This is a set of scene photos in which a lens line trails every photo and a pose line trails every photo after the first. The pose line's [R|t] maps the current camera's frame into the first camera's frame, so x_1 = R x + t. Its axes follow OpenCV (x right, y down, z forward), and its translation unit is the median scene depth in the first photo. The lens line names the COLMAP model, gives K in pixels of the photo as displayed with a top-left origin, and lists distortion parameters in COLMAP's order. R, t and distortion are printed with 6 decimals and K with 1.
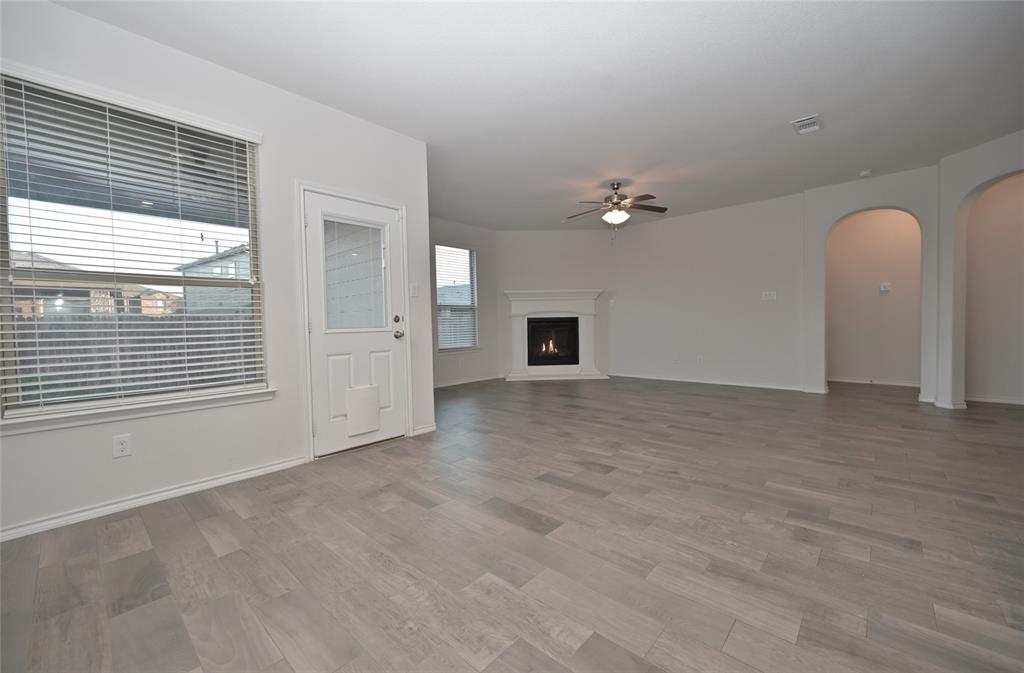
lens RADIAL K [[405.9, 0, 509.0], [0, 405.9, 333.6], [0, 0, 1]] dist [0.000588, -0.000385]
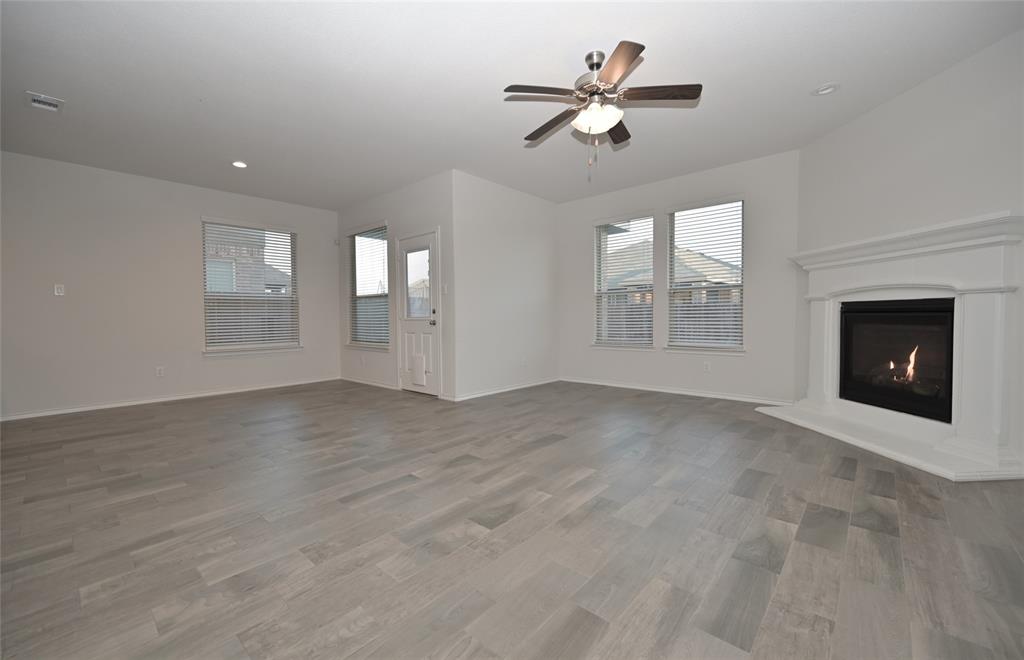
lens RADIAL K [[411.5, 0, 508.1], [0, 411.5, 327.5], [0, 0, 1]] dist [-0.001151, 0.000205]
pose [[0.012540, 0.048733, -0.998733, 1.119260], [-0.016306, 0.998689, 0.048526, -0.052024], [0.999788, 0.015677, 0.013318, 1.213591]]
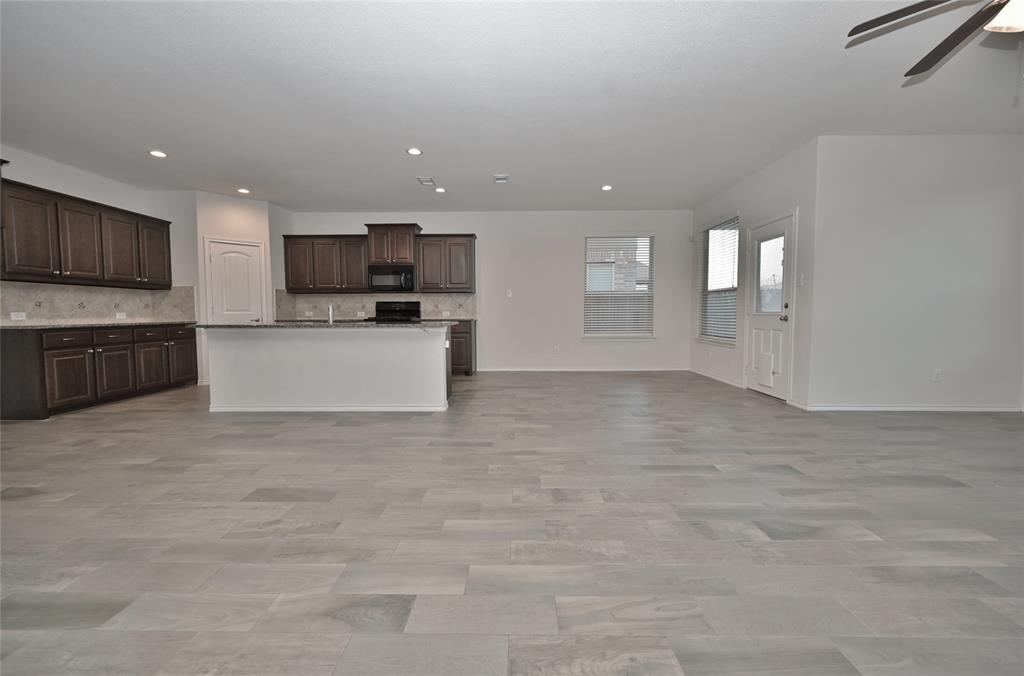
lens RADIAL K [[405.9, 0, 515.2], [0, 405.9, 335.1], [0, 0, 1]] dist [0.000588, -0.000385]
pose [[-0.742881, 0.060771, -0.666659, 1.145945], [0.001290, 0.995999, 0.089355, -0.056571], [0.669422, 0.065521, -0.739987, 1.342764]]
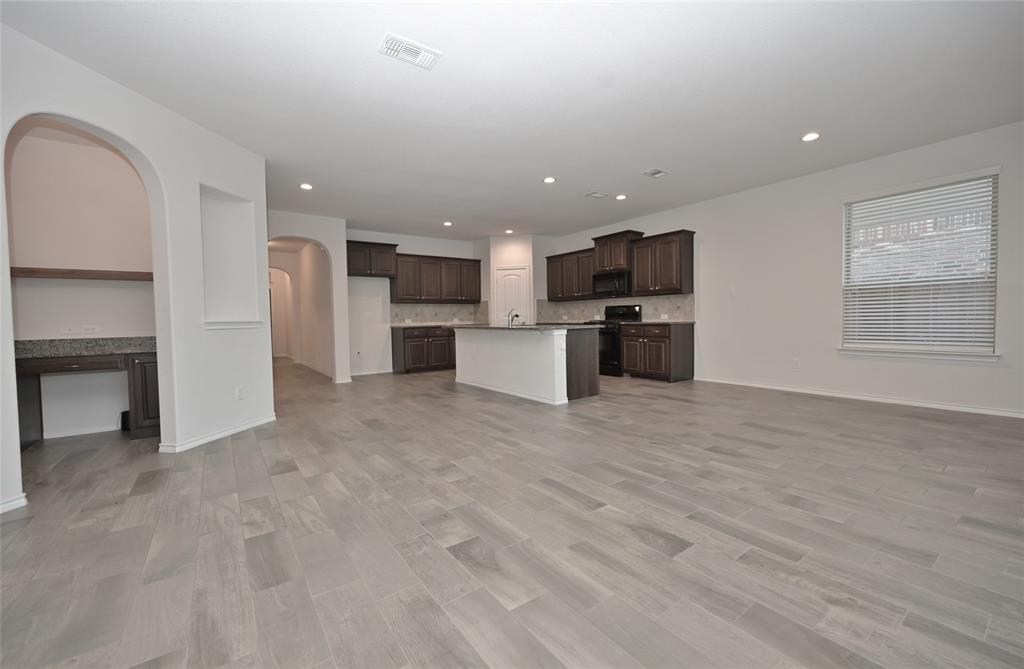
lens RADIAL K [[411.5, 0, 513.0], [0, 411.5, 329.0], [0, 0, 1]] dist [-0.001151, 0.000205]
pose [[-0.979692, 0.033151, 0.197749, 0.415152], [0.043560, 0.997872, 0.048522, -0.049843], [-0.195719, 0.056151, -0.979051, 1.659190]]
